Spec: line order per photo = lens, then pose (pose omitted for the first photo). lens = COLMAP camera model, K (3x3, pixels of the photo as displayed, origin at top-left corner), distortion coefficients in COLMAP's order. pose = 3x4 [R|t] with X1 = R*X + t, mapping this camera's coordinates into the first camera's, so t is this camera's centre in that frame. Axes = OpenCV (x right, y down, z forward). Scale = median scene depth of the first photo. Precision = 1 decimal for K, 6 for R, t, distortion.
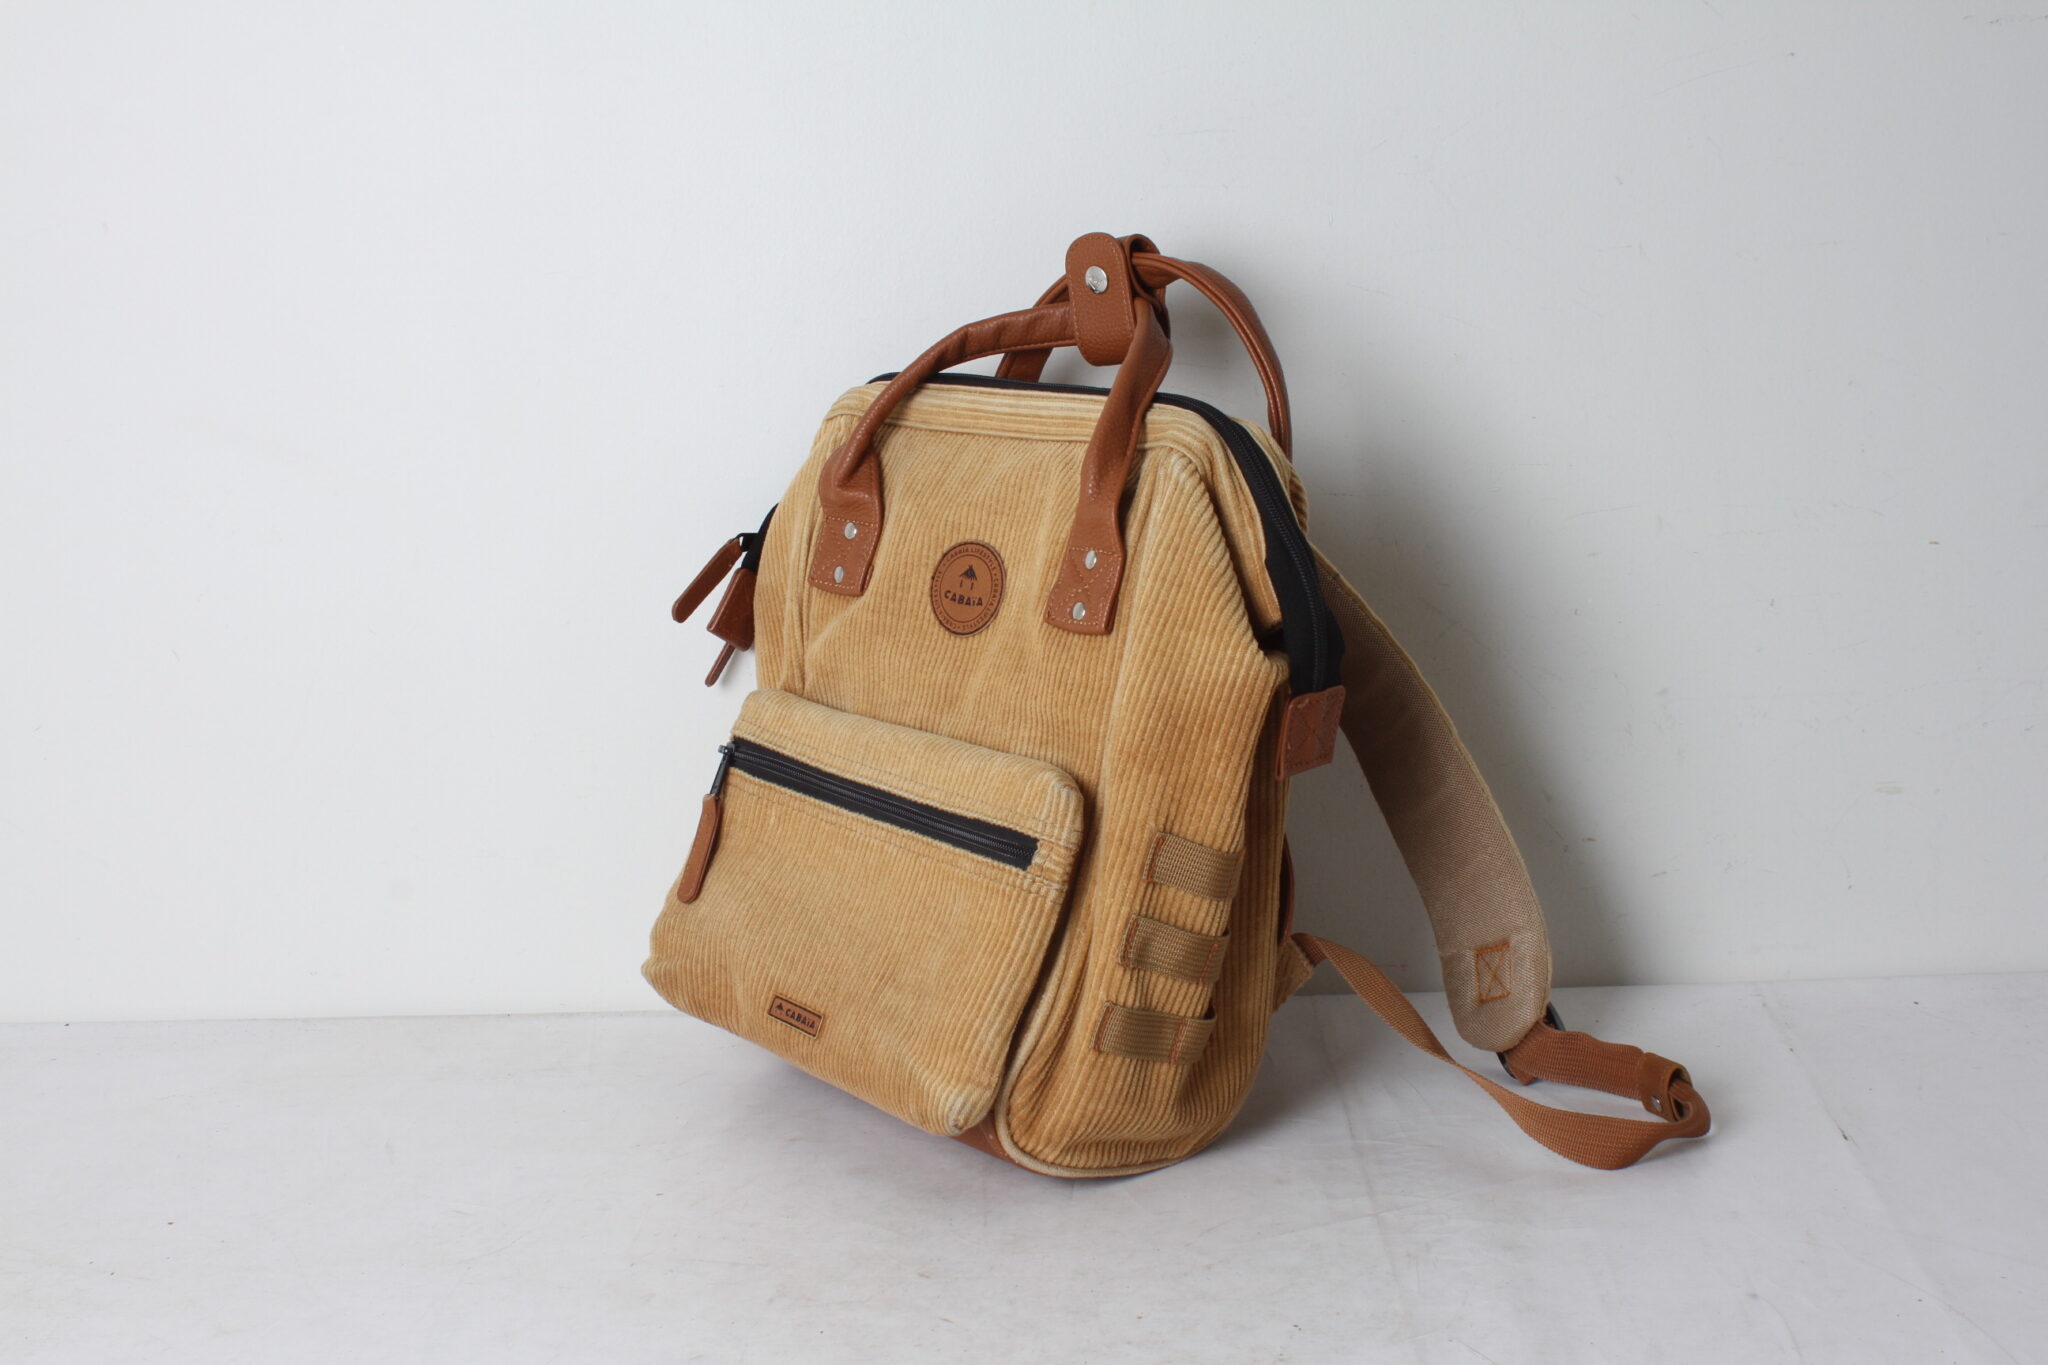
lens RADIAL K [[2657.9, 0, 1024.0], [0, 2657.9, 682.5], [0, 0, 1]] dist [-0.157985, 0.079265]
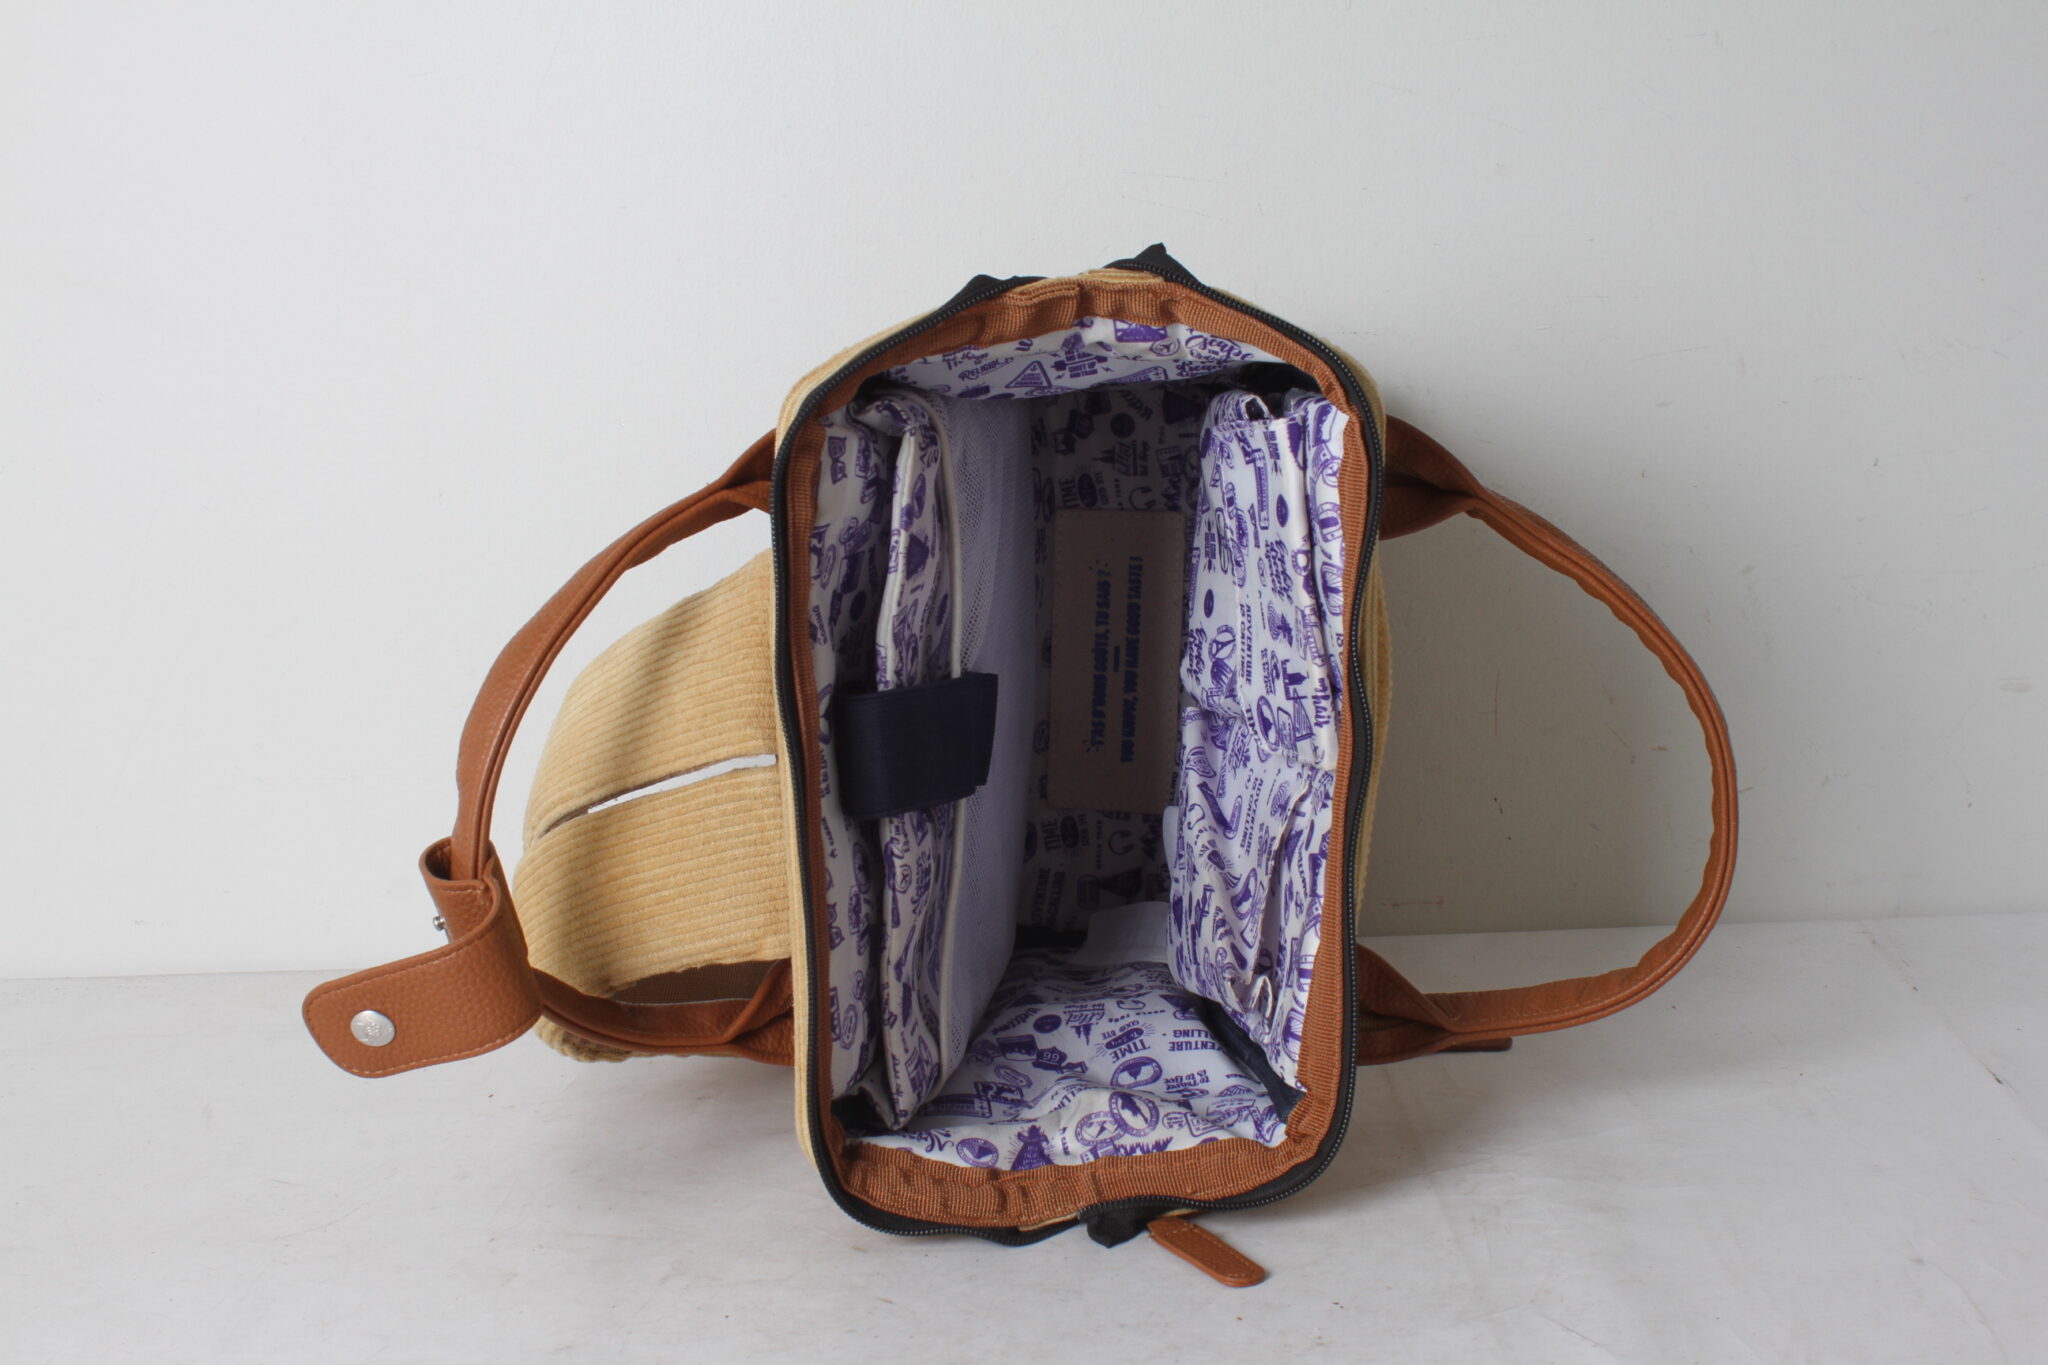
lens RADIAL K [[2688.5, 0, 1023.1], [0, 2688.5, 711.0], [0, 0, 1]] dist [-0.136710, 0.049188]
pose [[0.999903, -0.004331, 0.013237, 0.000915], [0.004556, 0.999845, -0.017027, 0.074152], [-0.013162, 0.017085, 0.999767, 0.187974]]
